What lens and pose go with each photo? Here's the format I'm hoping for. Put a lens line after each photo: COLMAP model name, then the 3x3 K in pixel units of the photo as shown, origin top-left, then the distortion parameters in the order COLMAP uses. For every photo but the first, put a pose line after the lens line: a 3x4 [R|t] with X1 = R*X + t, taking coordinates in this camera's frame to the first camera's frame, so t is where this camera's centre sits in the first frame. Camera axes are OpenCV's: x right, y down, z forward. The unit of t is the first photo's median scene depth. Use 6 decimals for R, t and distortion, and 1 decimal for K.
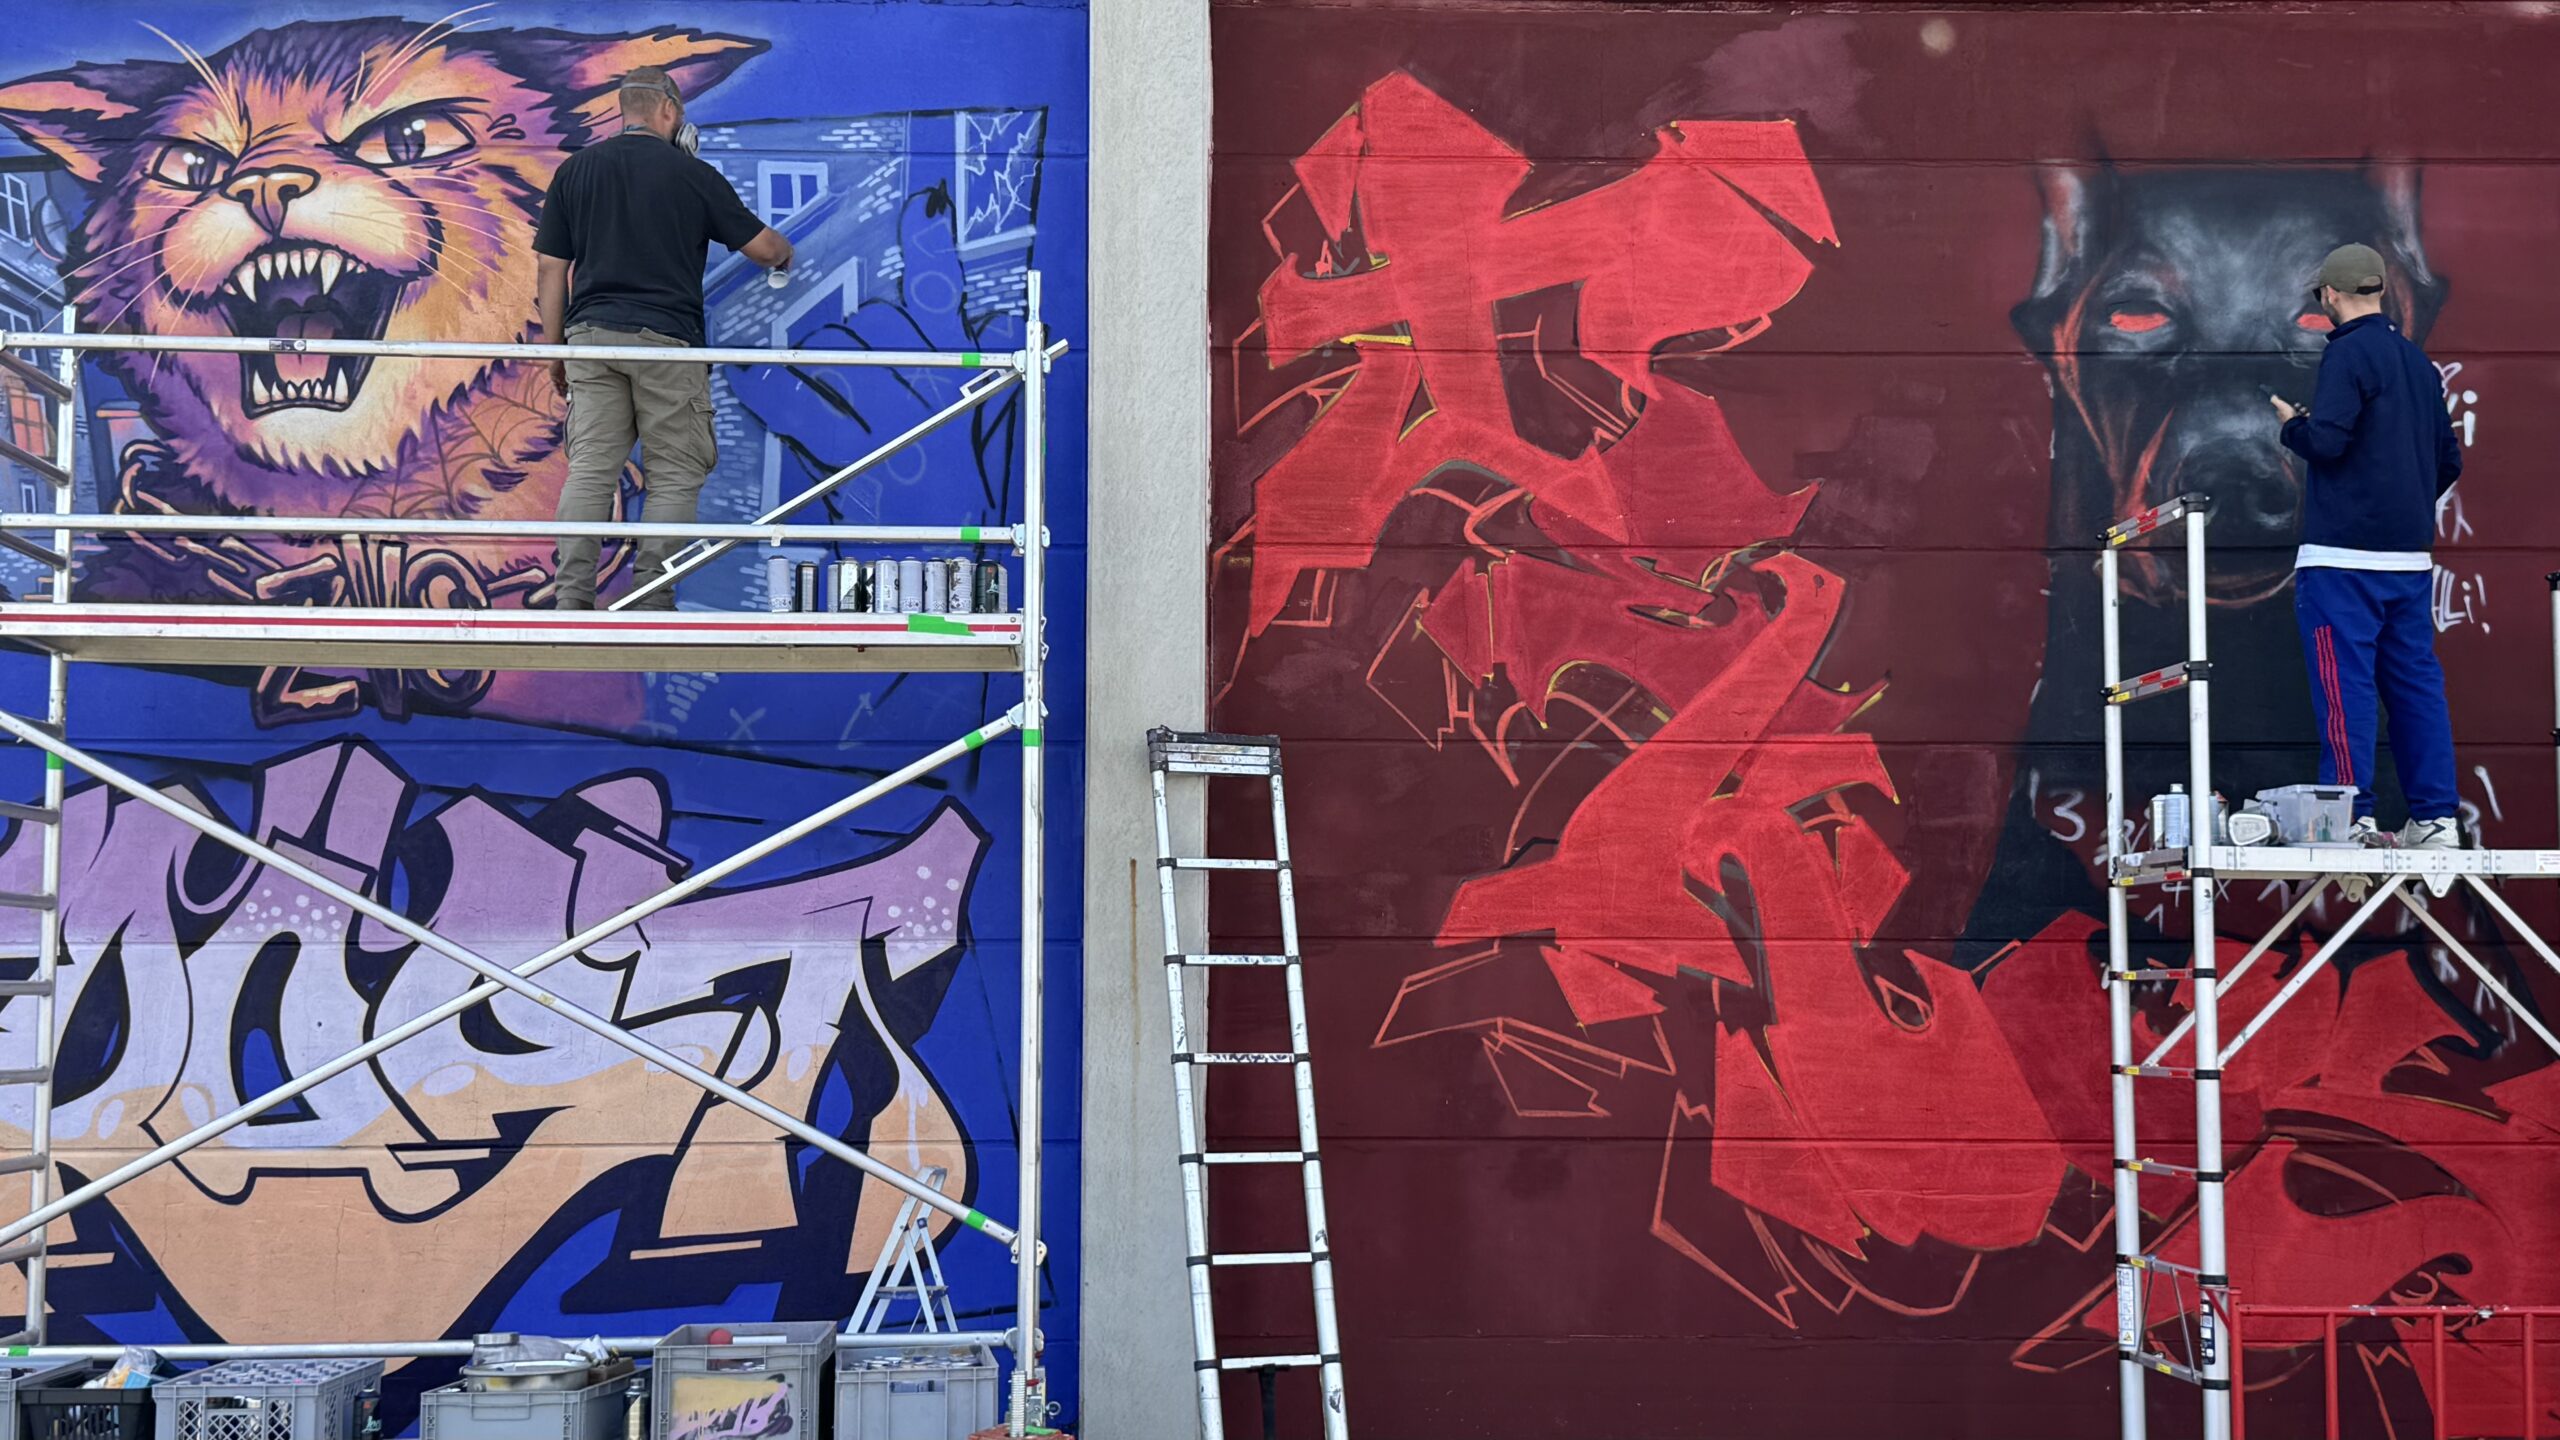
lens RADIAL K [[3153.5, 0, 1277.3], [0, 3153.5, 760.9], [0, 0, 1]] dist [0.107948, 0.000000]
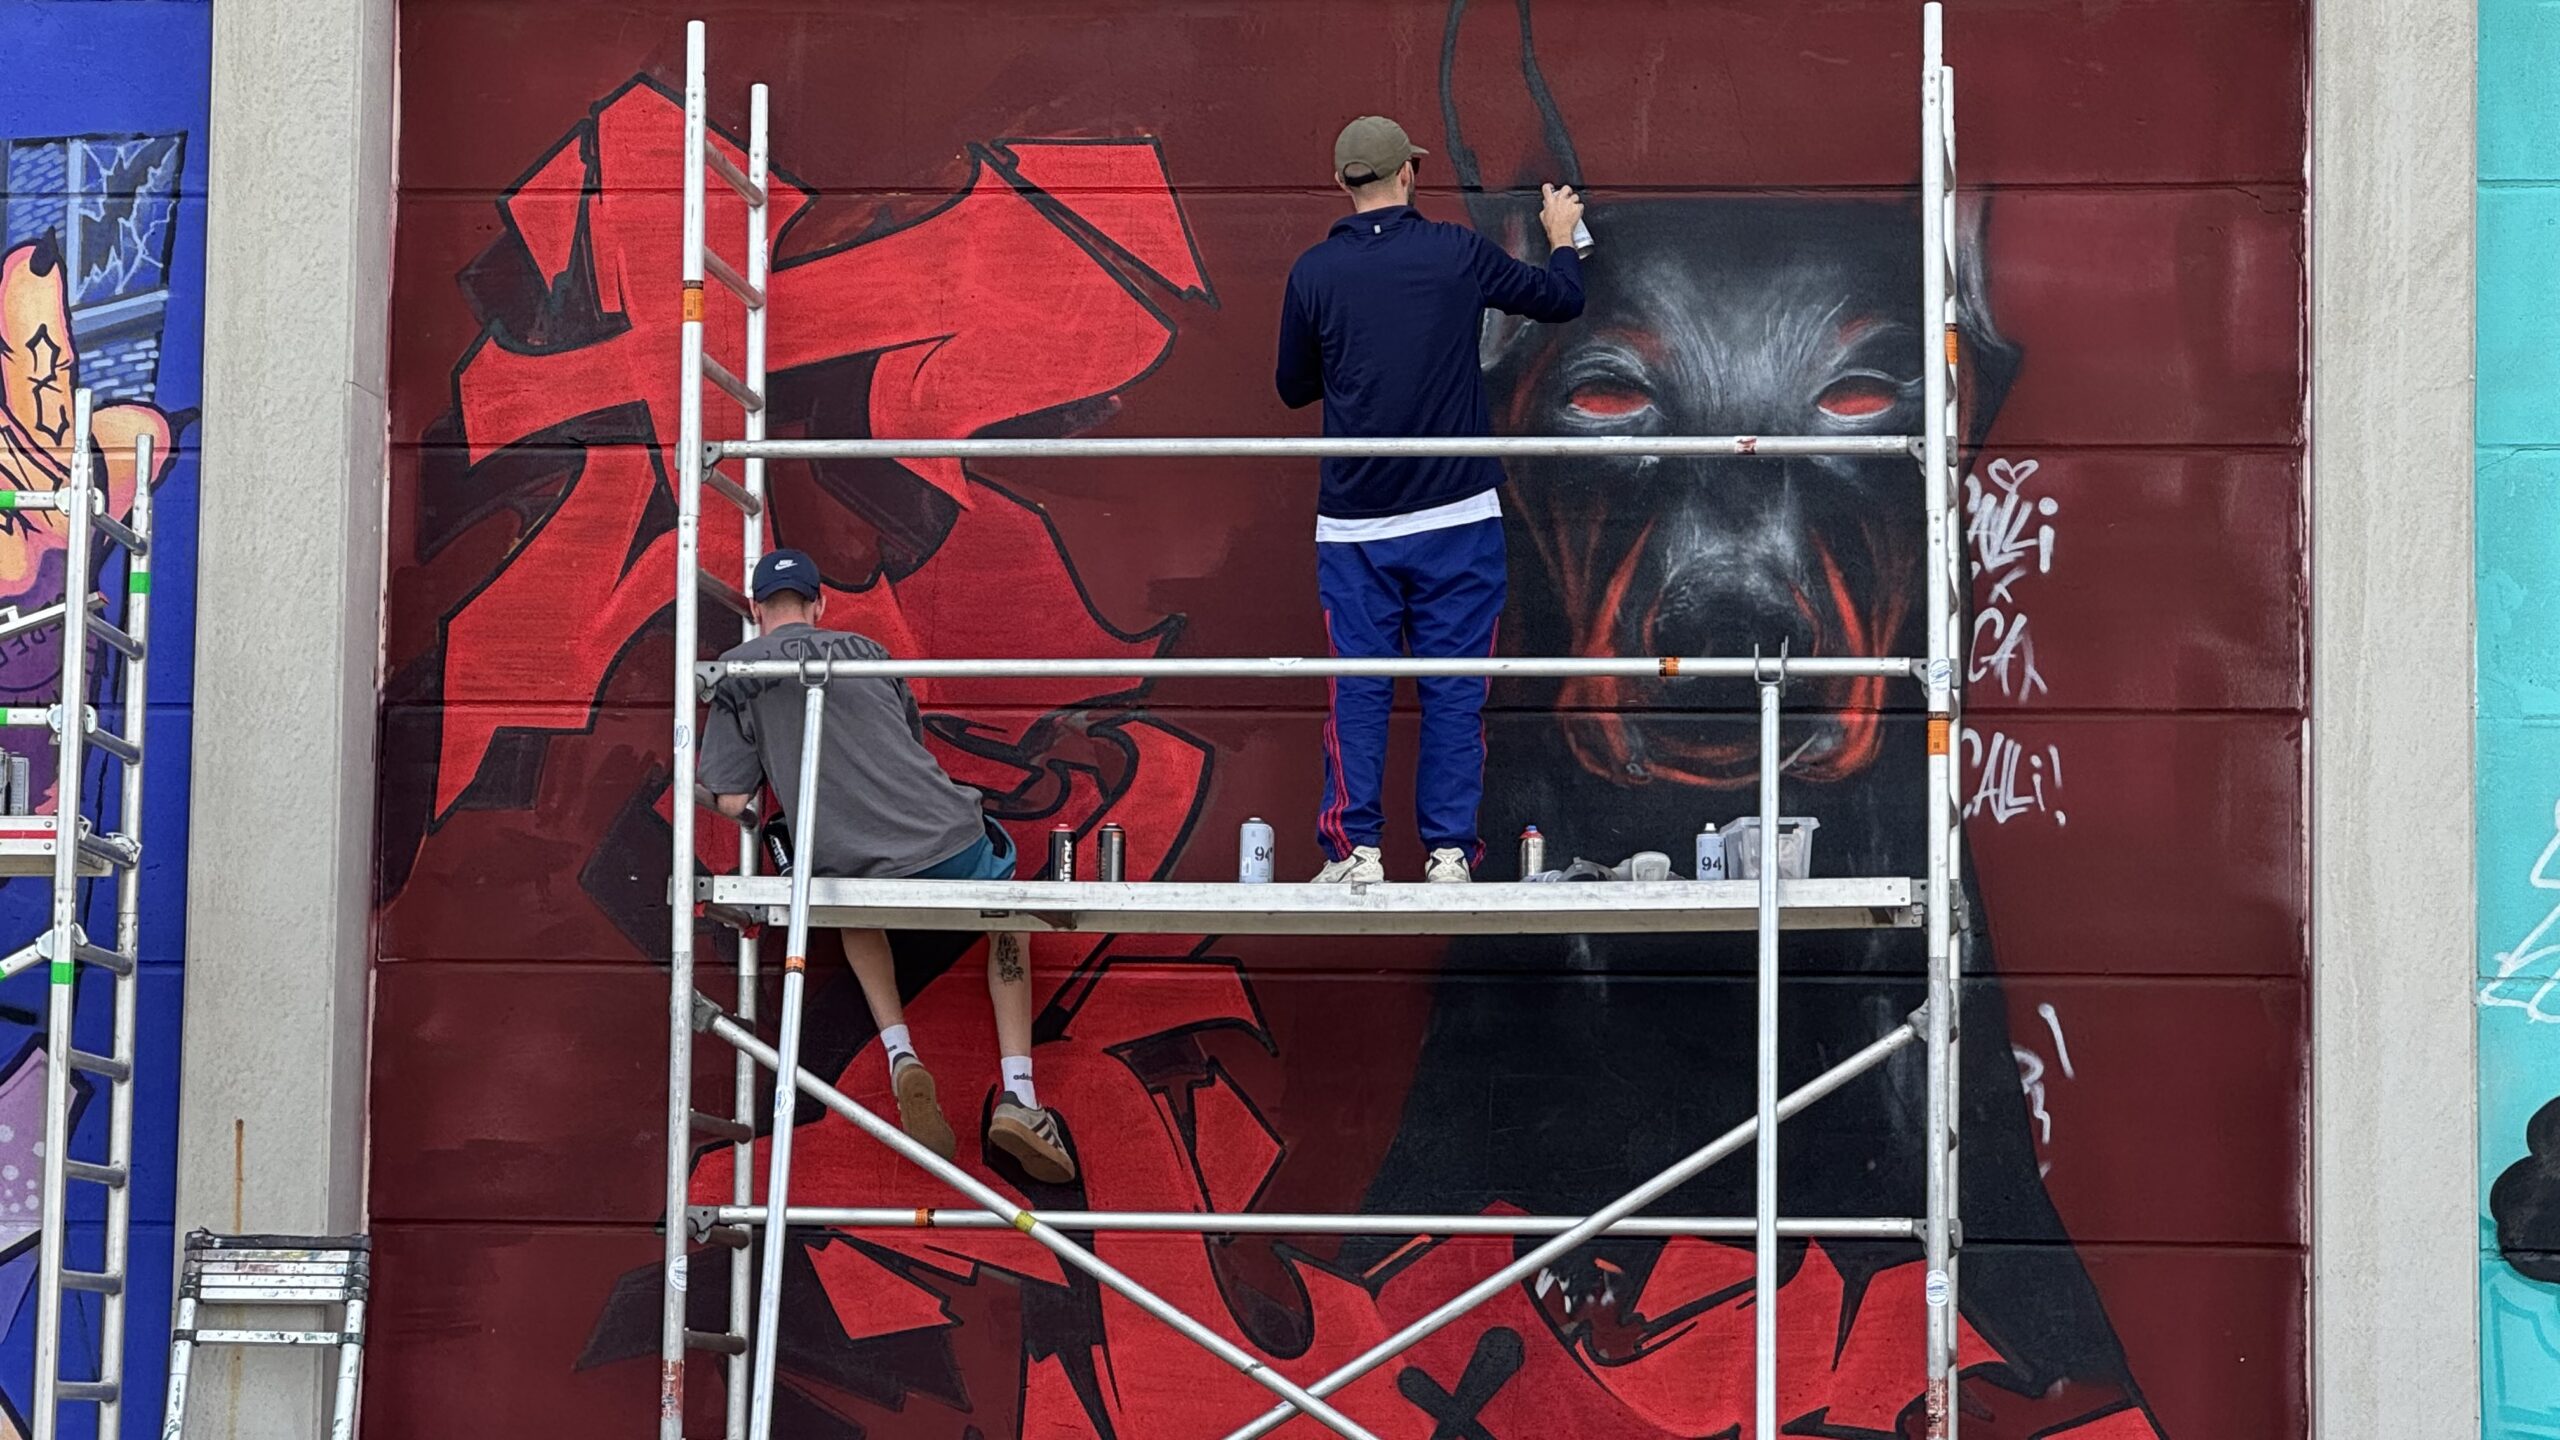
lens RADIAL K [[7447.6, 0, 1225.3], [0, 7447.6, 590.6], [0, 0, 1]] dist [0.095594, 0.000000]
pose [[0.988553, -0.001824, -0.150861, 0.453368], [-0.001749, 0.999721, -0.023548, -0.054000], [0.150862, 0.023542, 0.988274, -0.752353]]
